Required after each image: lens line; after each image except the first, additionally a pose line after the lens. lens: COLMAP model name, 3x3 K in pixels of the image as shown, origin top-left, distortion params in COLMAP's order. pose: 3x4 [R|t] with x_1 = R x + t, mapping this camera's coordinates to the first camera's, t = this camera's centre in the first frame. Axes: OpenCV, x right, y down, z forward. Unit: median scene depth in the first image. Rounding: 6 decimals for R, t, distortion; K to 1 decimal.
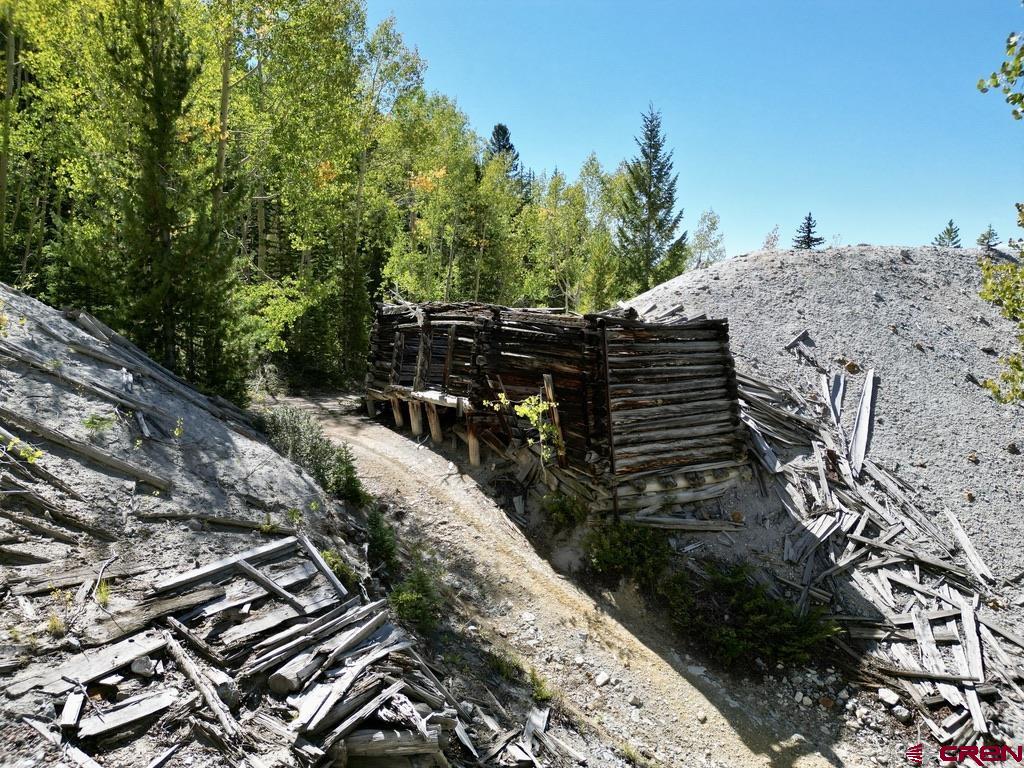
lens RADIAL K [[718.4, 0, 512.2], [0, 718.4, 379.3], [0, 0, 1]] dist [0.059191, -0.041614]
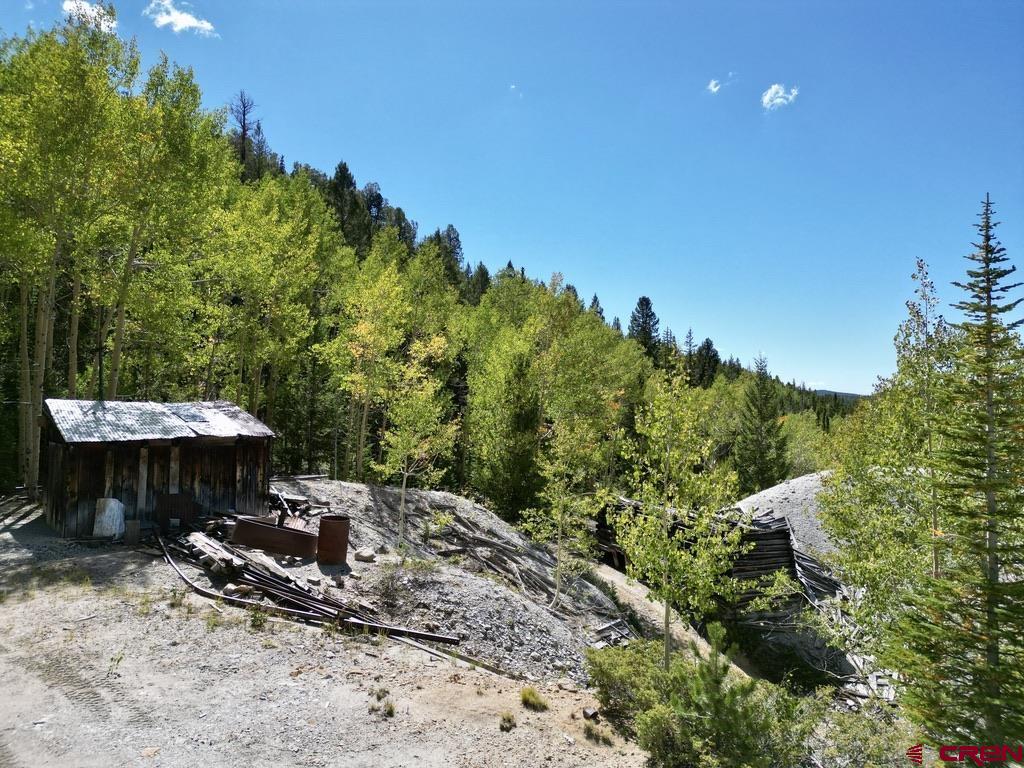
lens RADIAL K [[718.4, 0, 511.3], [0, 718.4, 377.8], [0, 0, 1]] dist [0.059191, -0.041614]
pose [[0.984348, -0.000152, -0.176237, -0.143046], [-0.024987, 0.989778, -0.140413, -0.222876], [0.174457, 0.142619, 0.974282, -1.409950]]
